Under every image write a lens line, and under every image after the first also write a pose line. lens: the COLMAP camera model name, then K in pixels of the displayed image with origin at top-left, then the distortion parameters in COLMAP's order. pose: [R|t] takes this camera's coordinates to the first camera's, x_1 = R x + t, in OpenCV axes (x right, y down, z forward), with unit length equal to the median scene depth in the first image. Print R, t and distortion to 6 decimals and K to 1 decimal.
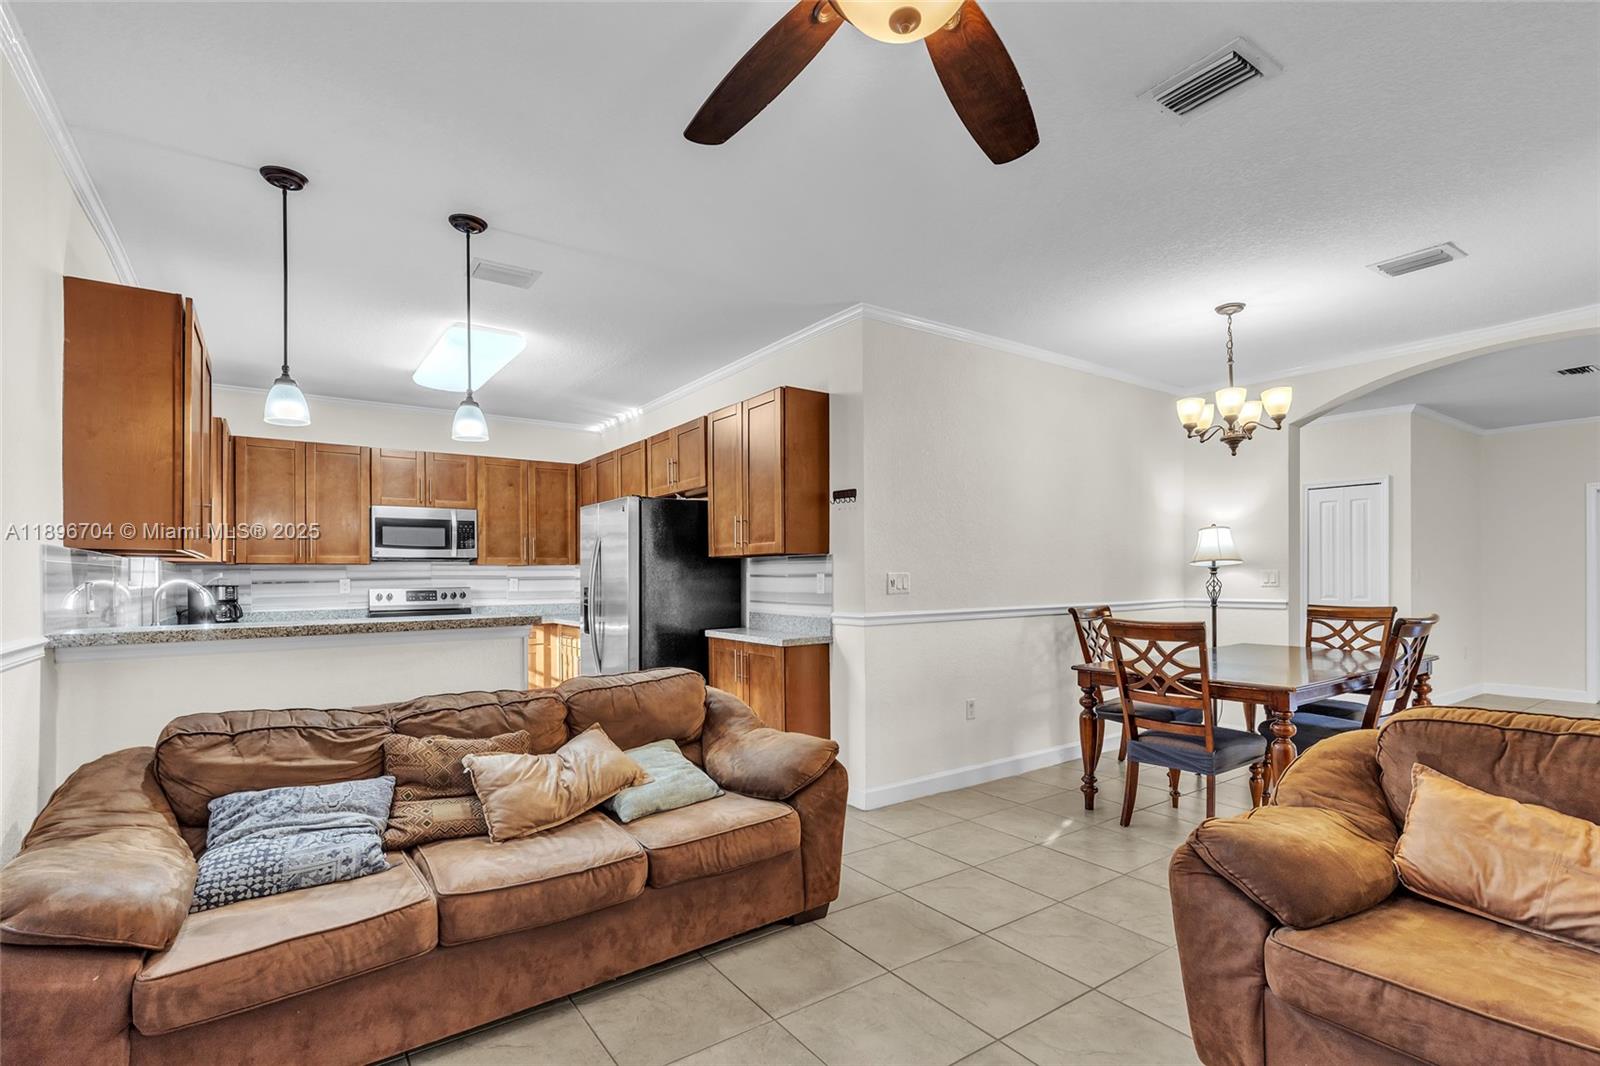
lens RADIAL K [[735.3, 0, 795.1], [0, 735.3, 569.2], [0, 0, 1]] dist [0.002649, 0.000660]
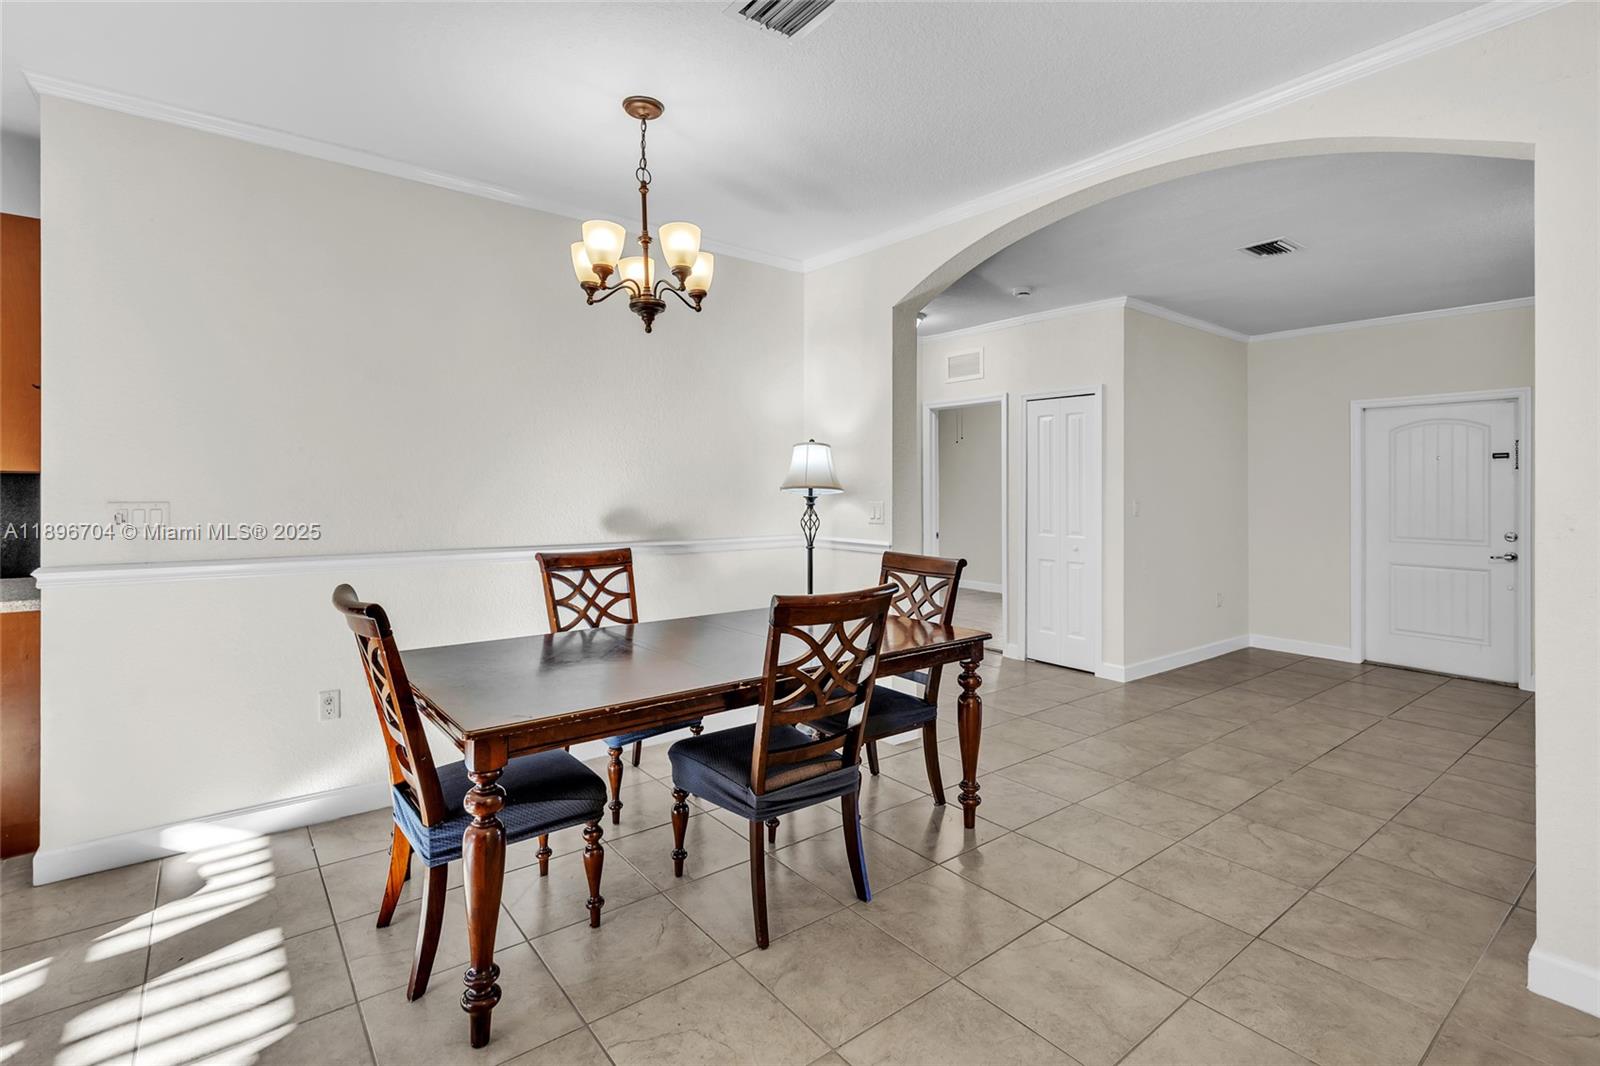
lens RADIAL K [[740.5, 0, 798.1], [0, 740.5, 476.5], [0, 0, 1]] dist [0.000802, 0.000759]
pose [[0.998196, 0.015398, 0.058028, 0.371594], [-0.014839, 0.999839, -0.010049, -0.011366], [-0.058174, 0.009169, 0.998264, 0.181609]]
